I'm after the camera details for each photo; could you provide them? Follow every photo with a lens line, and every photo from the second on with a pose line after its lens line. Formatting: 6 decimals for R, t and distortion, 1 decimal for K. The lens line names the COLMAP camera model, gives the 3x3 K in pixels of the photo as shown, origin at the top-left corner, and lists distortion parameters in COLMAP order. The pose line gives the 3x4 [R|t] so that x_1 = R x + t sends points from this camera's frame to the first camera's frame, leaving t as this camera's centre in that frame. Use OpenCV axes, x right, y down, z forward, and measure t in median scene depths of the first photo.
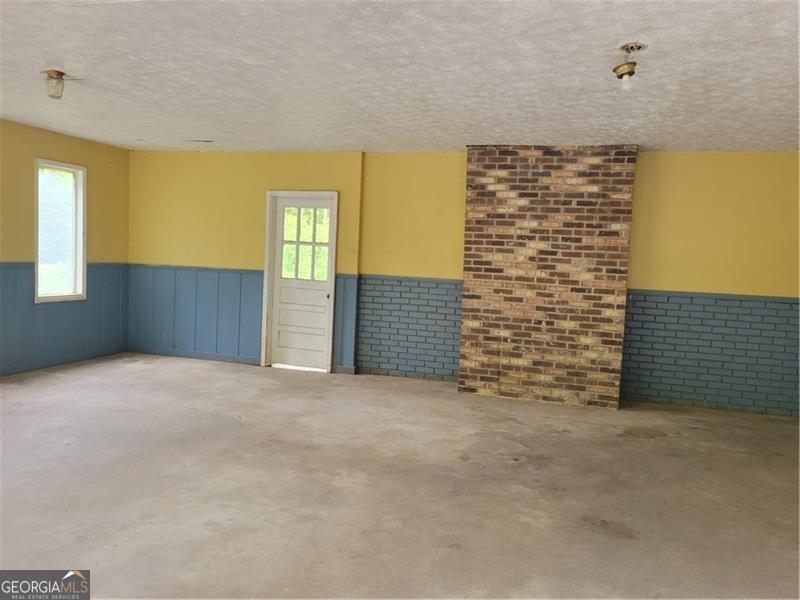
lens RADIAL K [[651.5, 0, 413.2], [0, 651.5, 299.9], [0, 0, 1]] dist [0.012859, -0.000672]
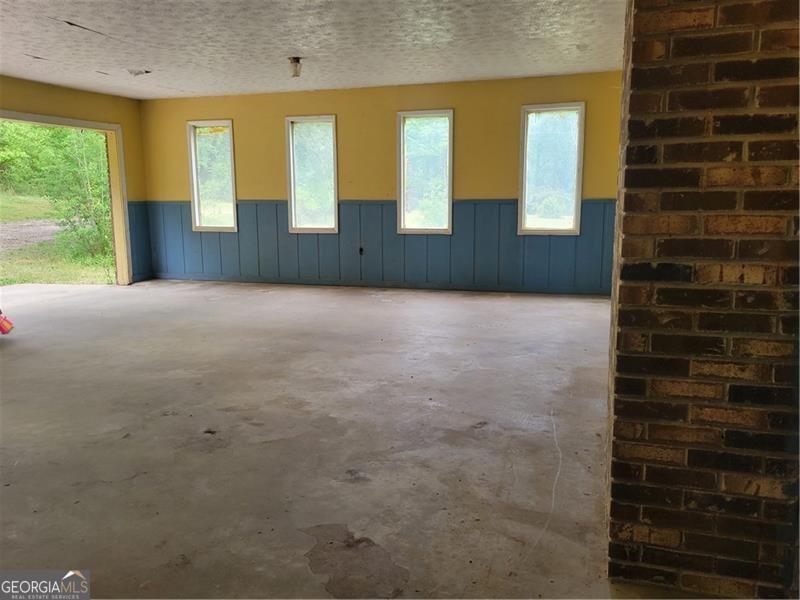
lens RADIAL K [[645.3, 0, 396.0], [0, 645.3, 300.5], [0, 0, 1]] dist [0.041880, -0.006659]
pose [[-0.019727, 0.137809, -0.990262, 0.618032], [-0.066280, 0.988096, 0.138828, -0.023019], [0.997606, 0.068373, -0.010358, 0.835807]]
